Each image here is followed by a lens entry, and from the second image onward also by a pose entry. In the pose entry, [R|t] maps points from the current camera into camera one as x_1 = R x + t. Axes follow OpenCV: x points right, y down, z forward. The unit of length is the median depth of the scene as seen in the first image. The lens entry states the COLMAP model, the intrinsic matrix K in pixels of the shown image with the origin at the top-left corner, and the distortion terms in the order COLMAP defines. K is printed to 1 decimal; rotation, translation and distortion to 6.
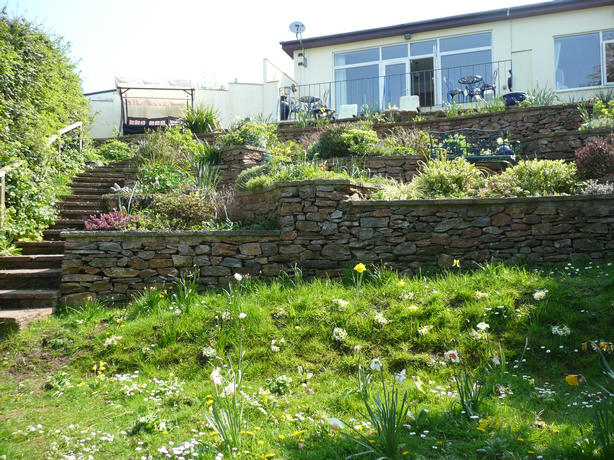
lens RADIAL K [[505.9, 0, 307.0], [0, 505.9, 230.0], [0, 0, 1]] dist [-0.014133, -0.004602]
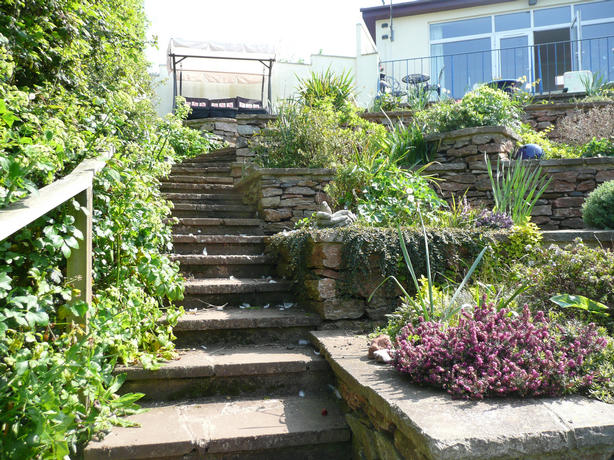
lens RADIAL K [[505.9, 0, 307.0], [0, 505.9, 230.0], [0, 0, 1]] dist [-0.014133, -0.004602]
pose [[0.999712, 0.004159, 0.023623, -0.177166], [-0.004139, 0.999991, -0.000916, -0.029834], [-0.023626, 0.000818, 0.999721, 0.248894]]
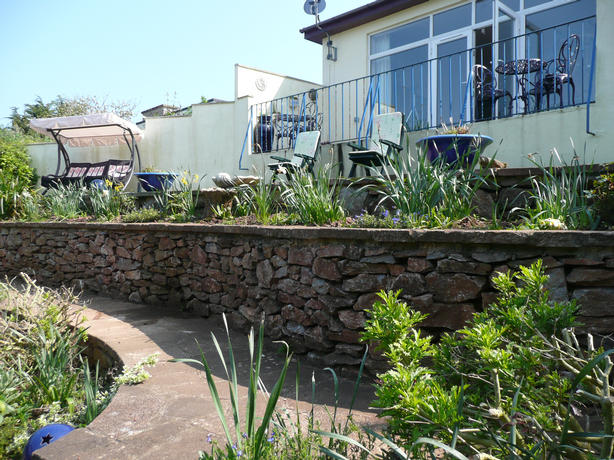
lens RADIAL K [[505.9, 0, 307.0], [0, 505.9, 230.0], [0, 0, 1]] dist [-0.014133, -0.004602]
pose [[0.893408, 0.021746, -0.448720, 0.321248], [0.000441, 0.998785, 0.049280, -0.145598], [0.449247, -0.044225, 0.892312, 0.413881]]
